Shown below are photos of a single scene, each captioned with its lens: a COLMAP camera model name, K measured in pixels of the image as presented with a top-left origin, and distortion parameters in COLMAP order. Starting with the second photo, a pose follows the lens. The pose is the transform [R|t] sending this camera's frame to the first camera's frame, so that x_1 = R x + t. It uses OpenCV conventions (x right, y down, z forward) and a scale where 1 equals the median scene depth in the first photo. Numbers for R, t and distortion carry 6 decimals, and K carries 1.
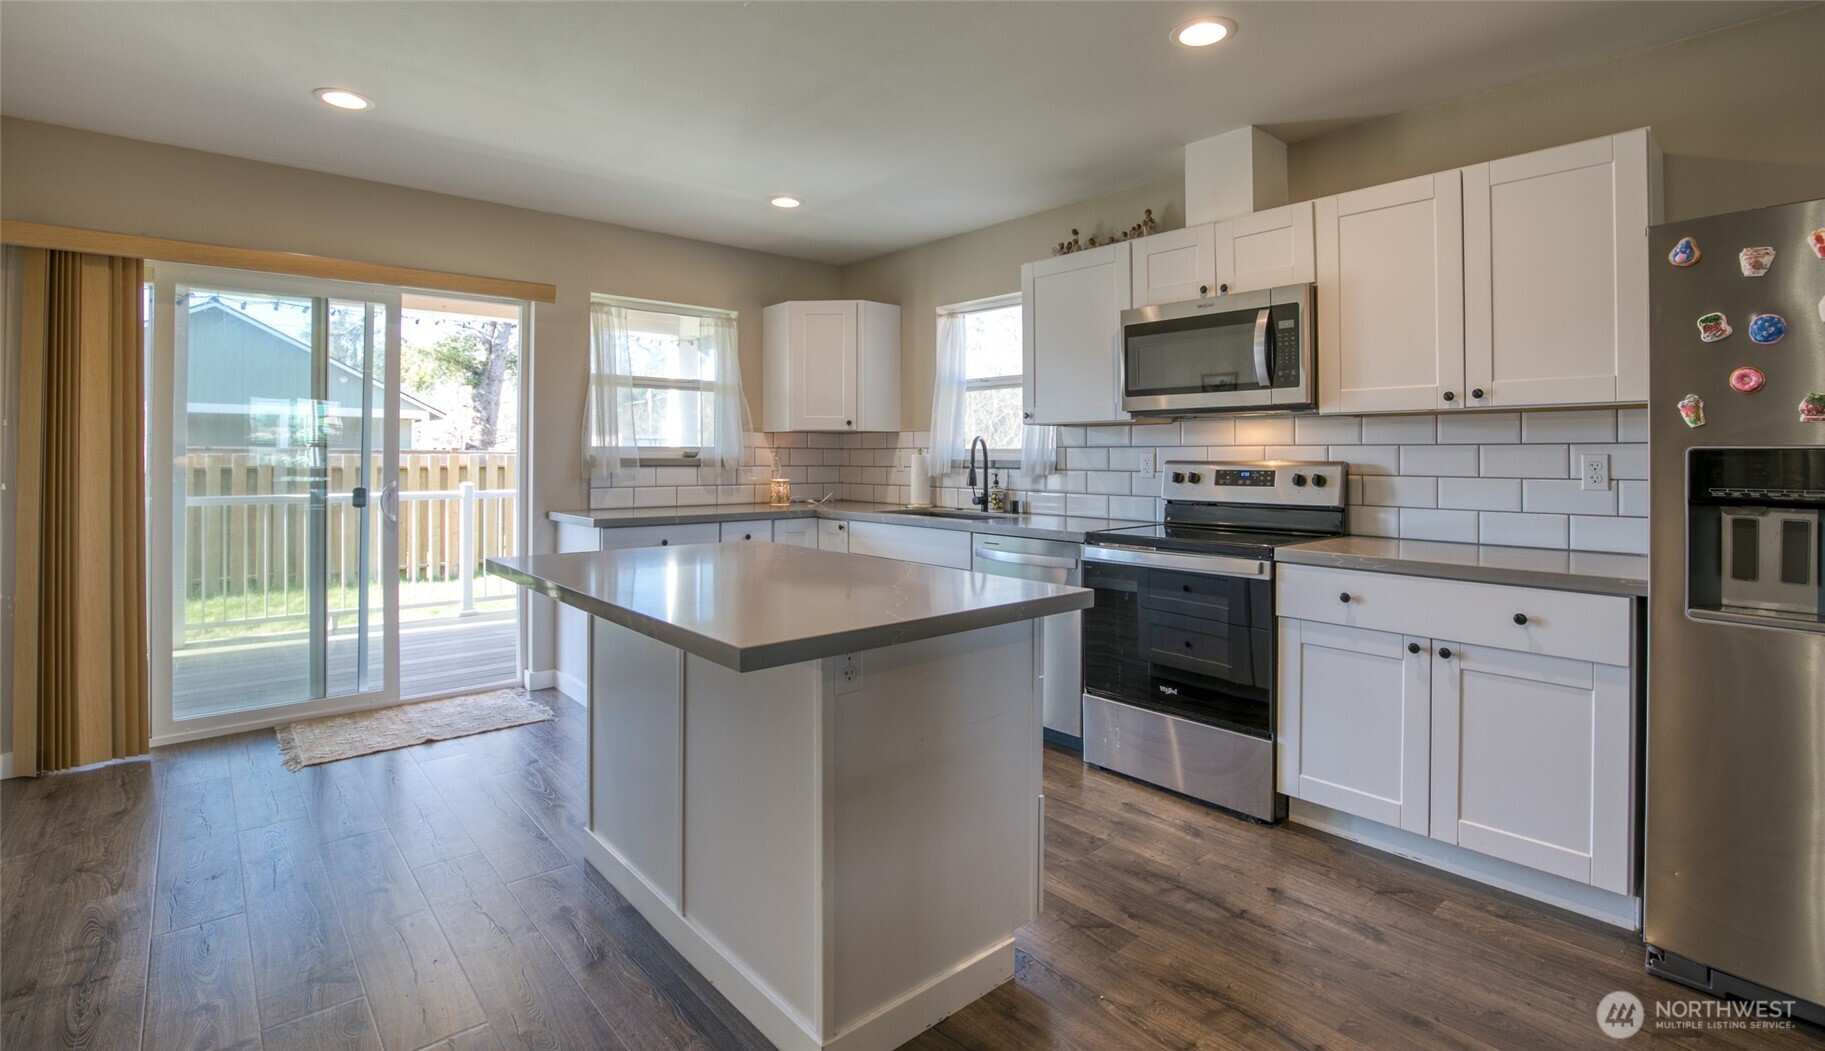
lens RADIAL K [[849.5, 0, 929.8], [0, 849.5, 449.6], [0, 0, 1]] dist [-0.031500, 0.000549]
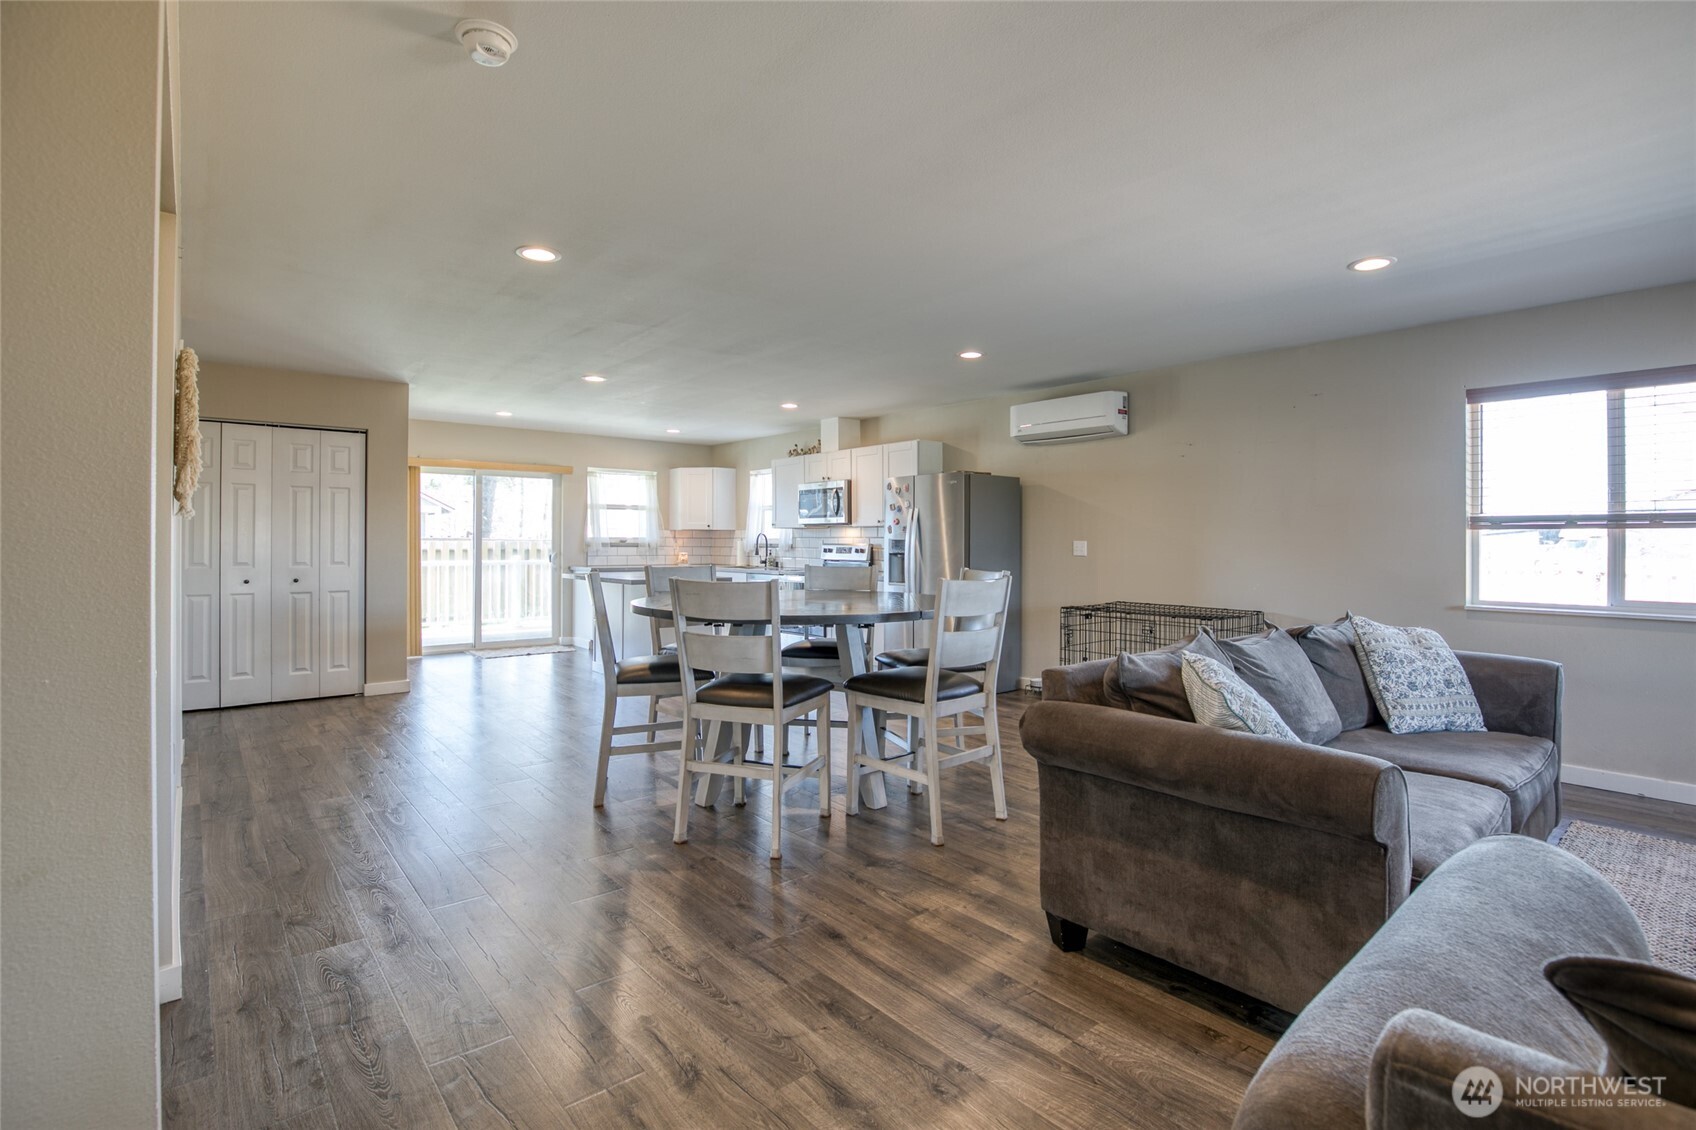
lens RADIAL K [[798.8, 0, 882.1], [0, 798.8, 556.7], [0, 0, 1]] dist [-0.039573, 0.006495]
pose [[0.999996, 0.001364, 0.002271, 0.403069], [-0.001420, 0.999693, 0.024753, -0.005960], [-0.002237, -0.024756, 0.999691, -1.198935]]
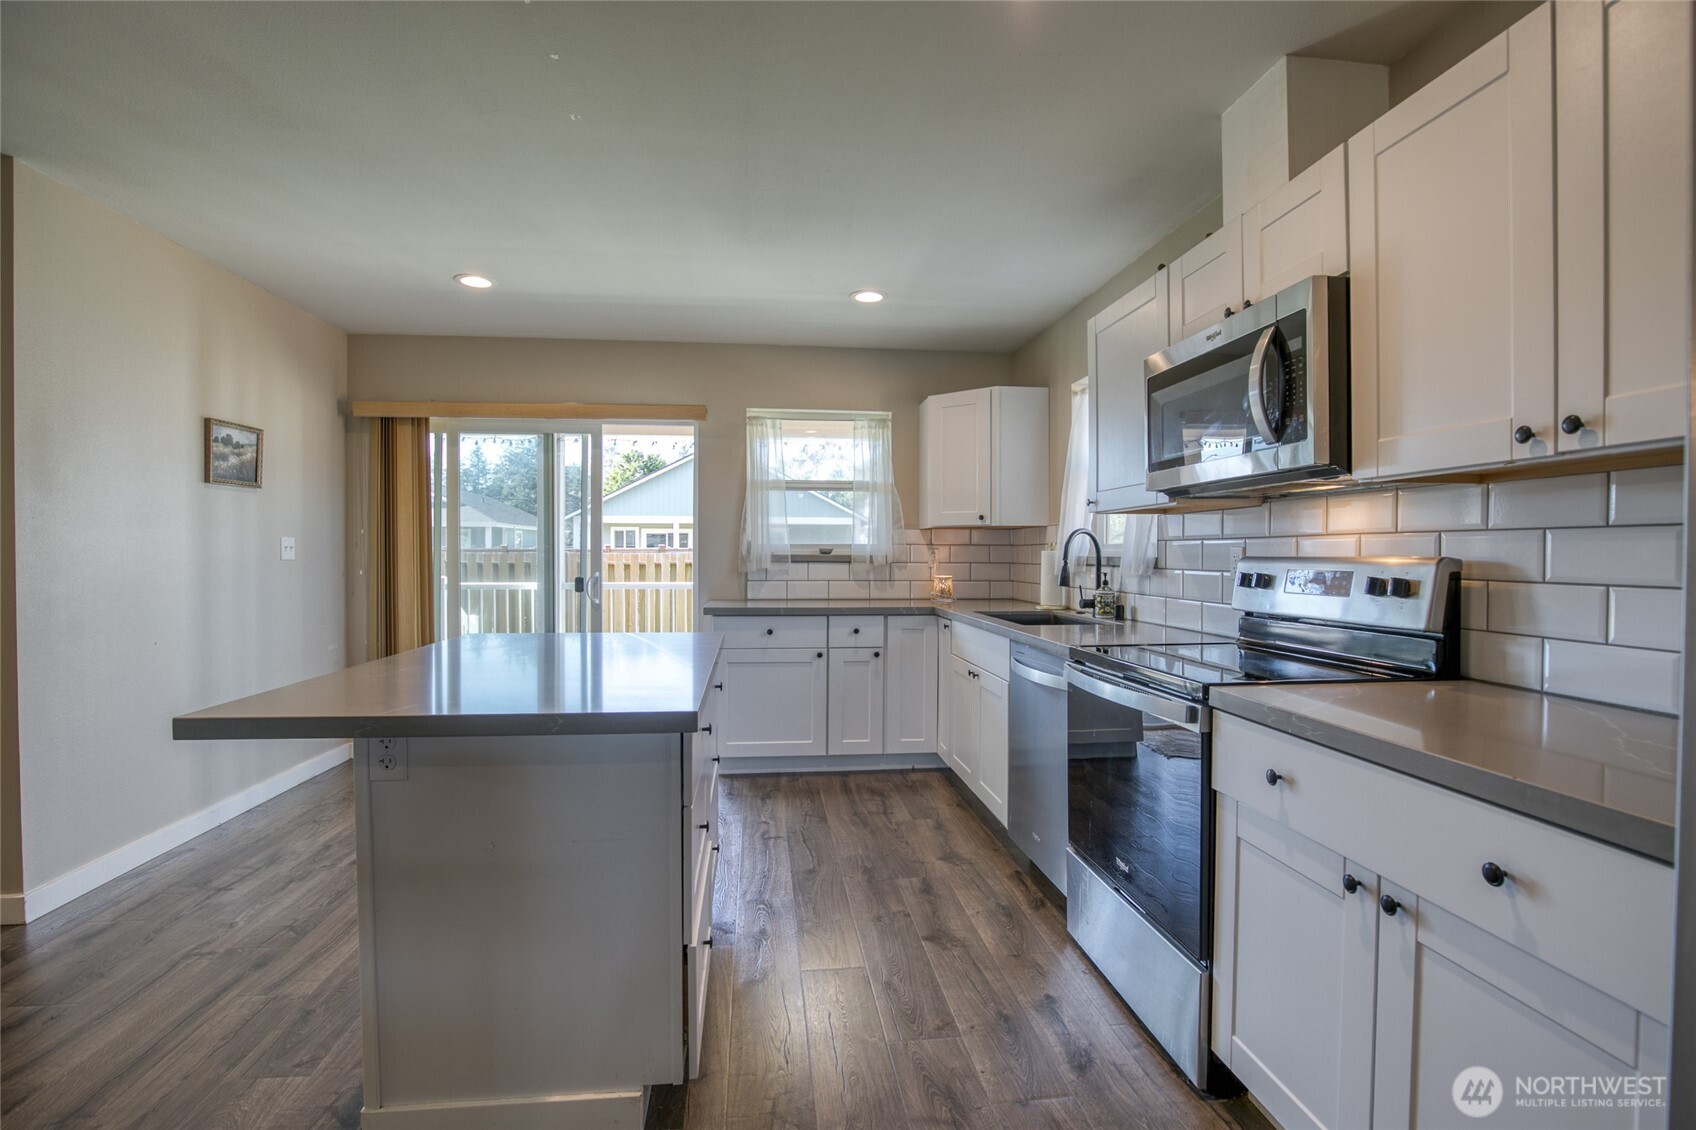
lens RADIAL K [[798.8, 0, 842.8], [0, 798.8, 565.8], [0, 0, 1]] dist [-0.039573, 0.006495]
pose [[0.816613, 0.007476, -0.577137, 0.354829], [0.004709, 0.999797, 0.019613, 0.005433], [0.577166, -0.018734, 0.816412, 0.219889]]
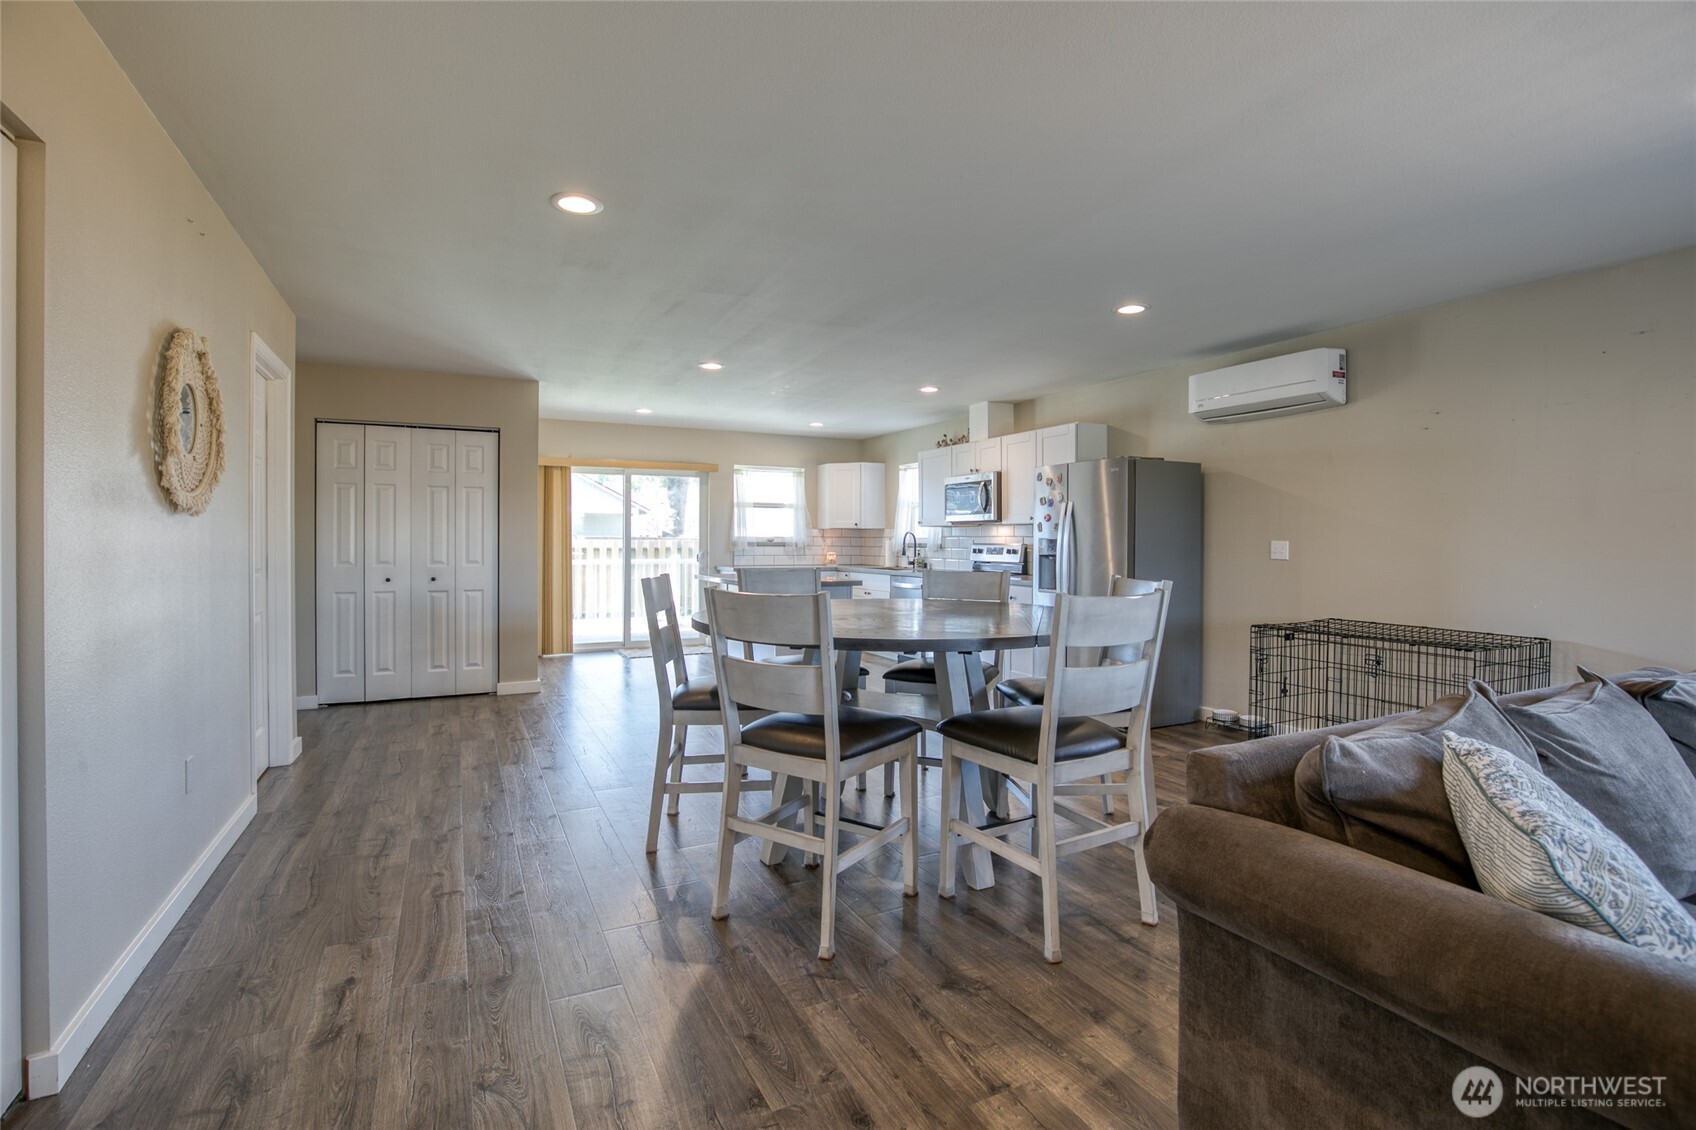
lens RADIAL K [[798.8, 0, 868.3], [0, 798.8, 557.1], [0, 0, 1]] dist [-0.039573, 0.006495]
pose [[0.970273, 0.007004, -0.241913, 0.469527], [-0.000610, 0.999649, 0.026495, -0.005590], [0.242014, -0.025559, 0.969936, -0.991298]]
